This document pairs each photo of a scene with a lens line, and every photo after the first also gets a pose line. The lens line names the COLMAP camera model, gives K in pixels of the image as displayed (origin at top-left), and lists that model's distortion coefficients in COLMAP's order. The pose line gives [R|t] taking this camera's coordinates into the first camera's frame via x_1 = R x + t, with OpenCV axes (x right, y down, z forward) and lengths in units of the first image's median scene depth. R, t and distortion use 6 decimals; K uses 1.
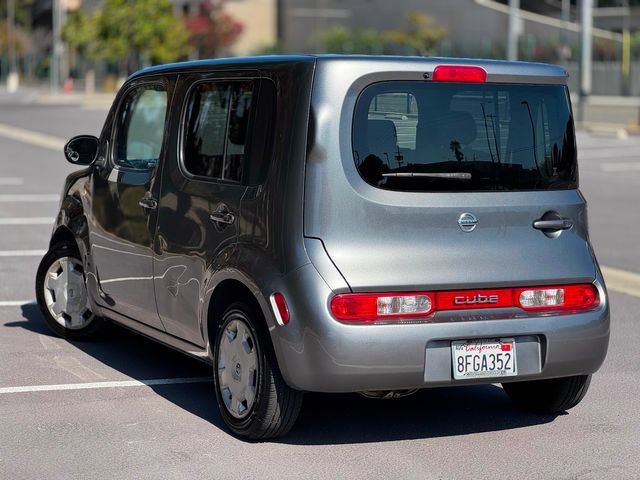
lens RADIAL K [[1396.2, 0, 320.1], [0, 1396.2, 283.6], [0, 0, 1]] dist [0.096953, 0.543650]
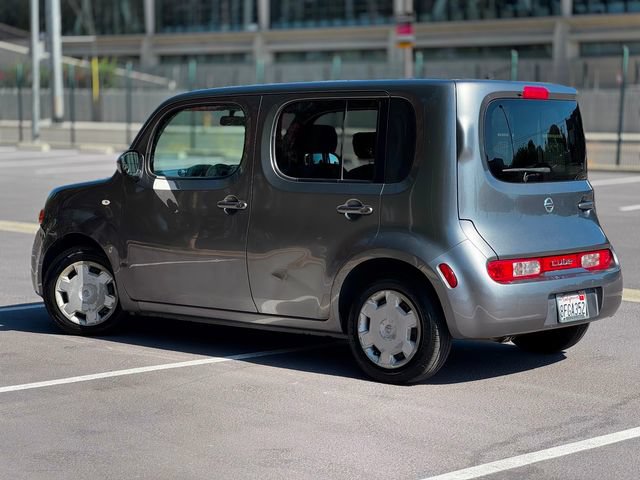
lens RADIAL K [[1396.2, 0, 320.1], [0, 1396.2, 283.6], [0, 0, 1]] dist [0.096953, 0.543650]
pose [[0.920084, -0.057348, 0.387500, -0.589675], [0.064276, 0.997920, -0.004931, 0.022098], [-0.386412, 0.029444, 0.921856, -0.128354]]
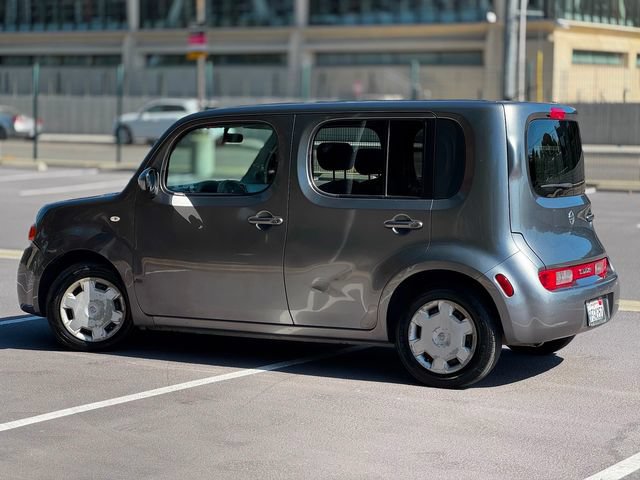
lens RADIAL K [[1396.2, 0, 320.1], [0, 1396.2, 283.6], [0, 0, 1]] dist [0.096953, 0.543650]
pose [[0.821279, -0.073885, 0.565723, -0.887930], [0.085180, 0.996345, 0.006468, -0.007607], [-0.564133, 0.042877, 0.824570, -0.029523]]
